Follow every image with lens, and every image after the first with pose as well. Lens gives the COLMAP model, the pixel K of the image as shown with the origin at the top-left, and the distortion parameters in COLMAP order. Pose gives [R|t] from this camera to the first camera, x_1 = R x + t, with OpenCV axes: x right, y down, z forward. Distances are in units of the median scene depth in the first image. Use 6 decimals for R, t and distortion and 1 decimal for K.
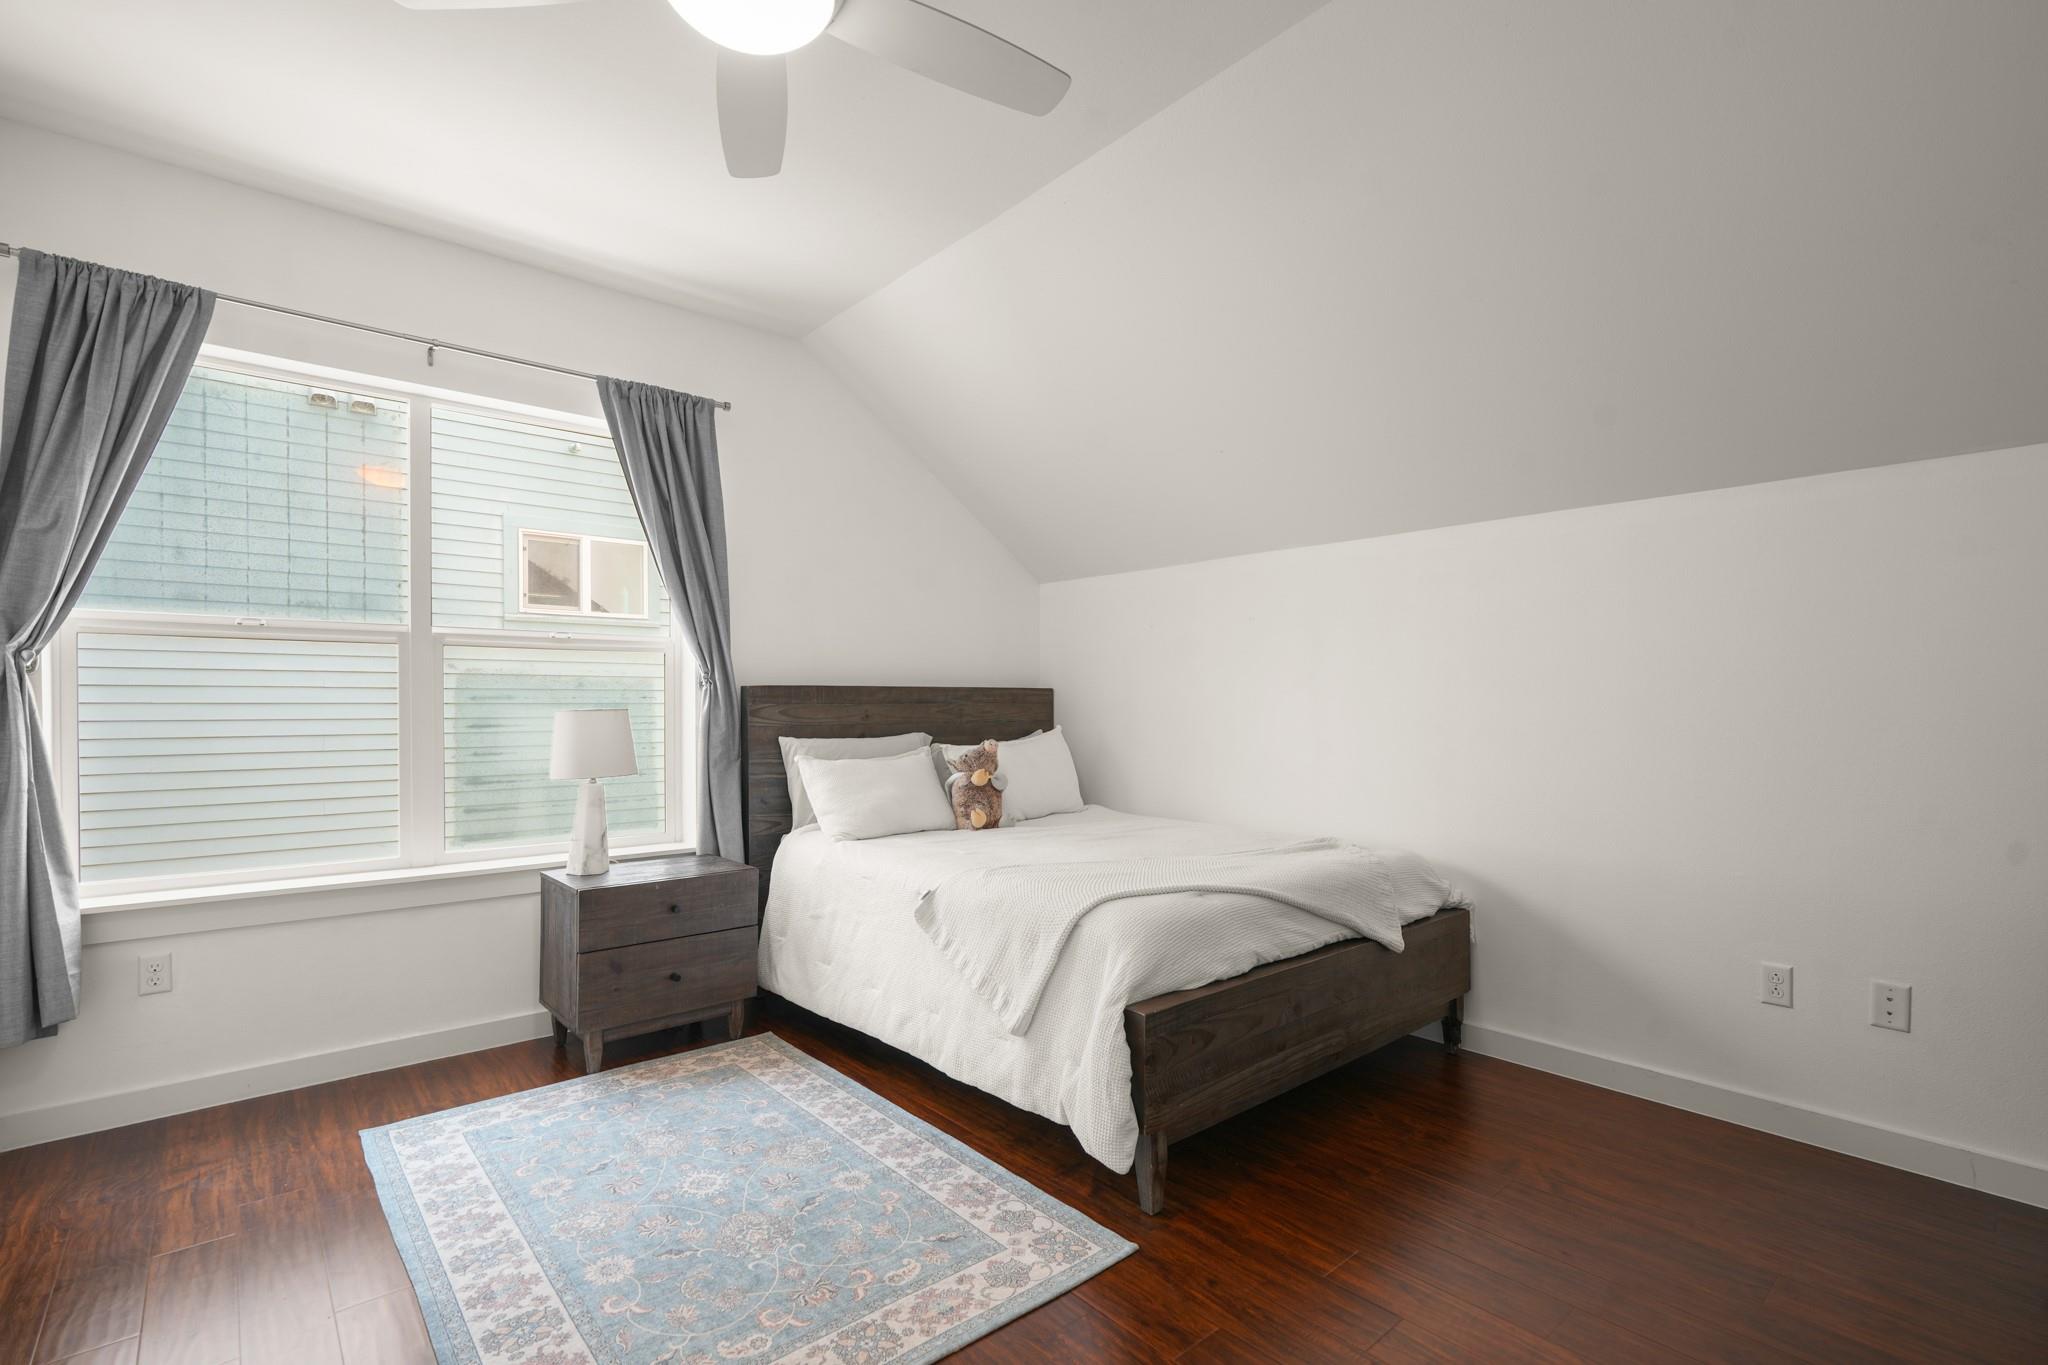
lens RADIAL K [[930.1, 0, 1025.6], [0, 930.1, 695.3], [0, 0, 1]] dist [-0.007777, 0.002570]
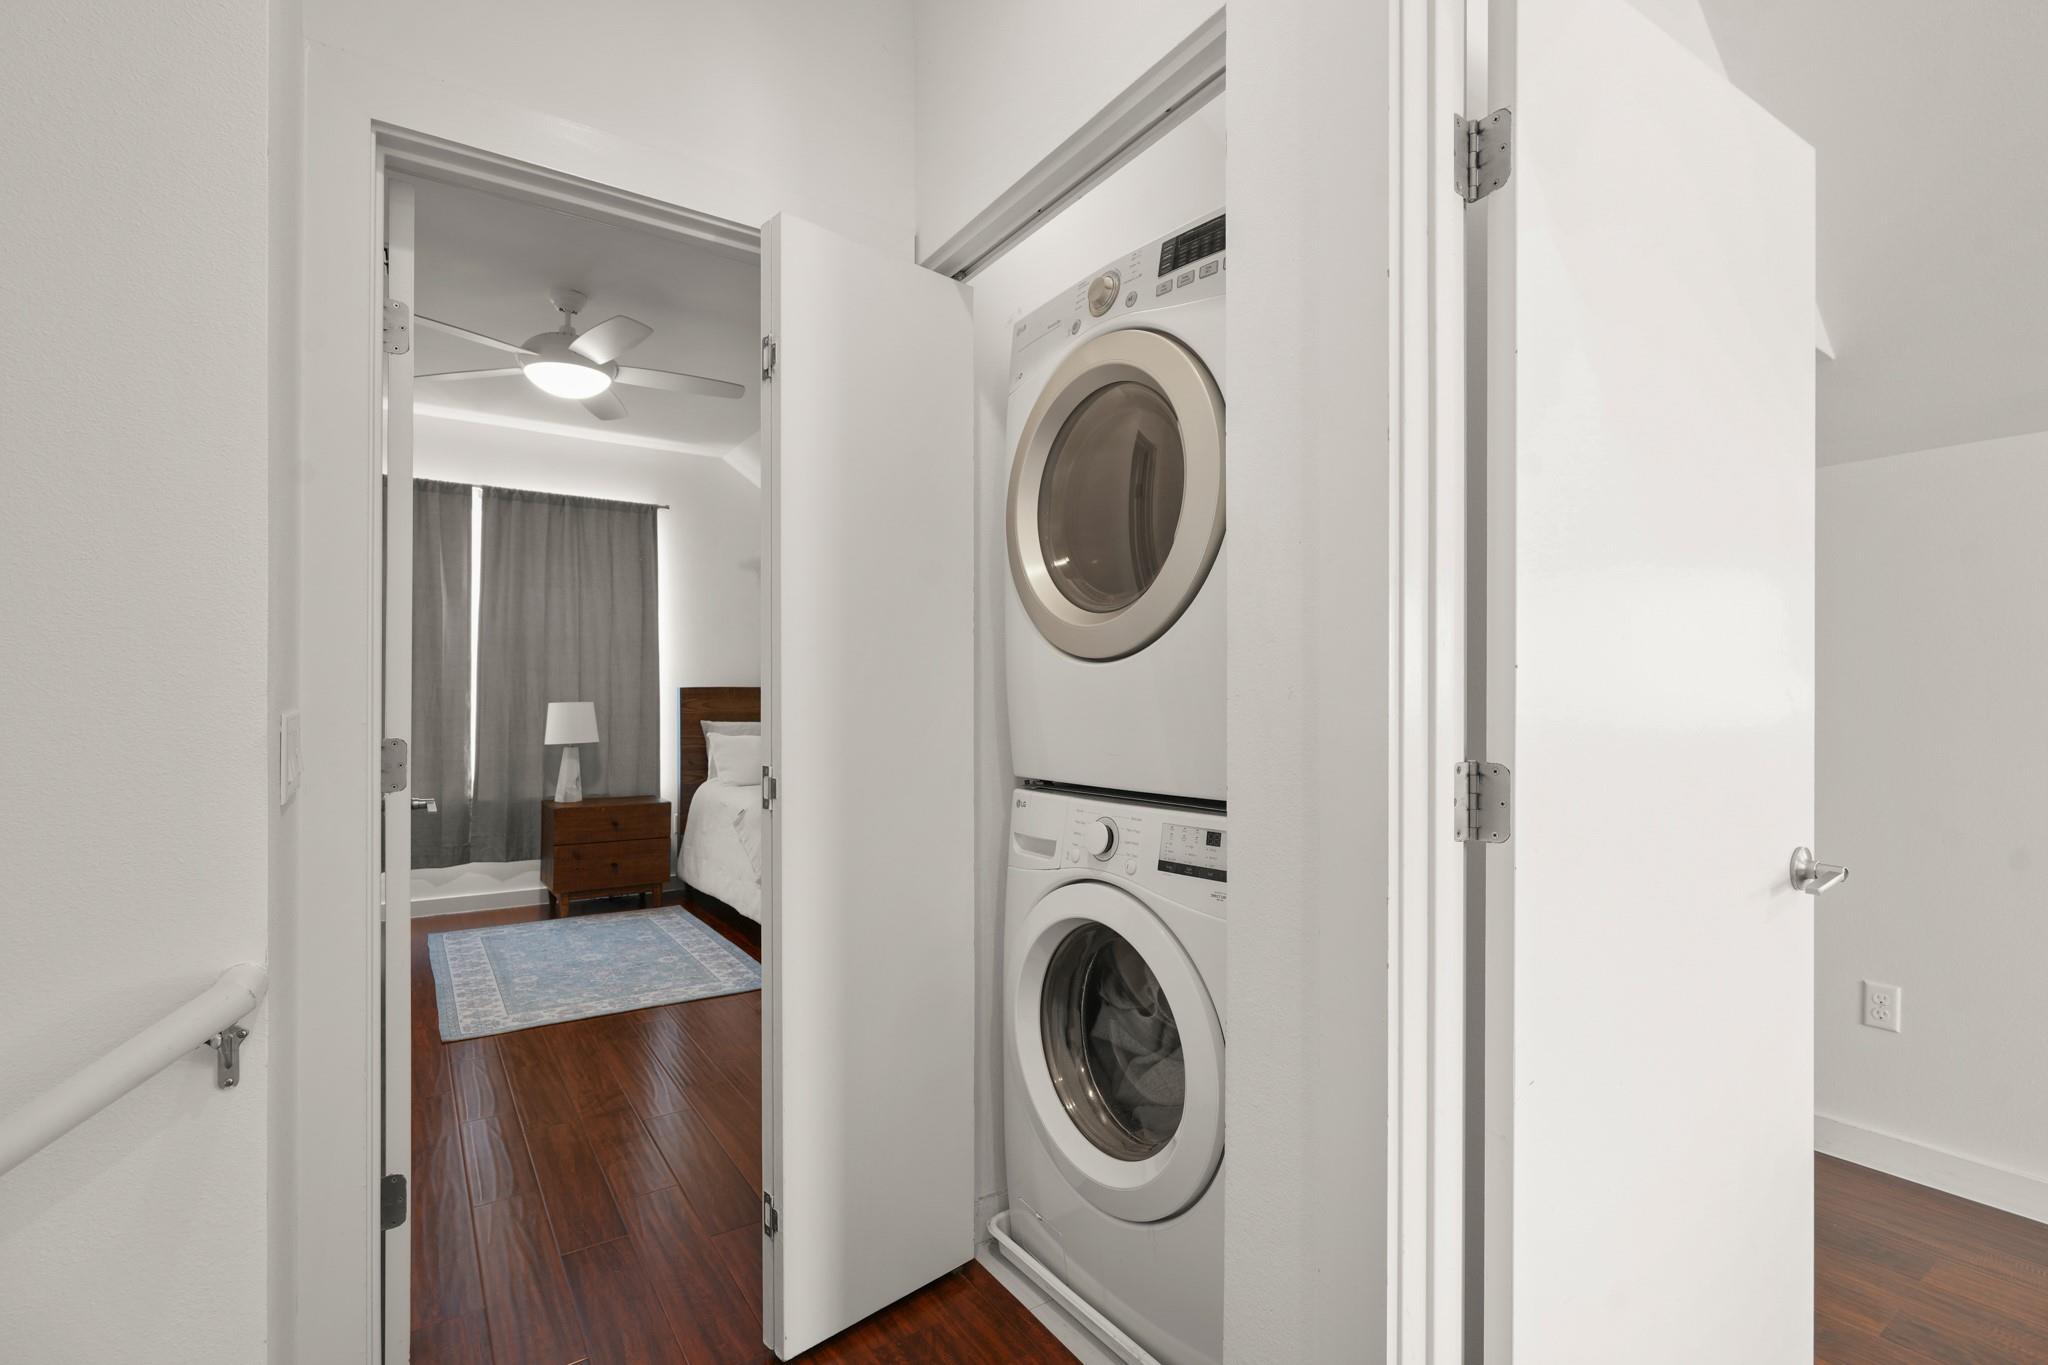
lens RADIAL K [[930.1, 0, 1020.7], [0, 930.1, 684.6], [0, 0, 1]] dist [-0.007777, 0.002570]
pose [[0.991569, -0.003617, -0.129530, 0.656887], [0.002248, 0.999940, -0.010719, 0.004429], [0.129561, 0.010337, 0.991518, -0.644019]]
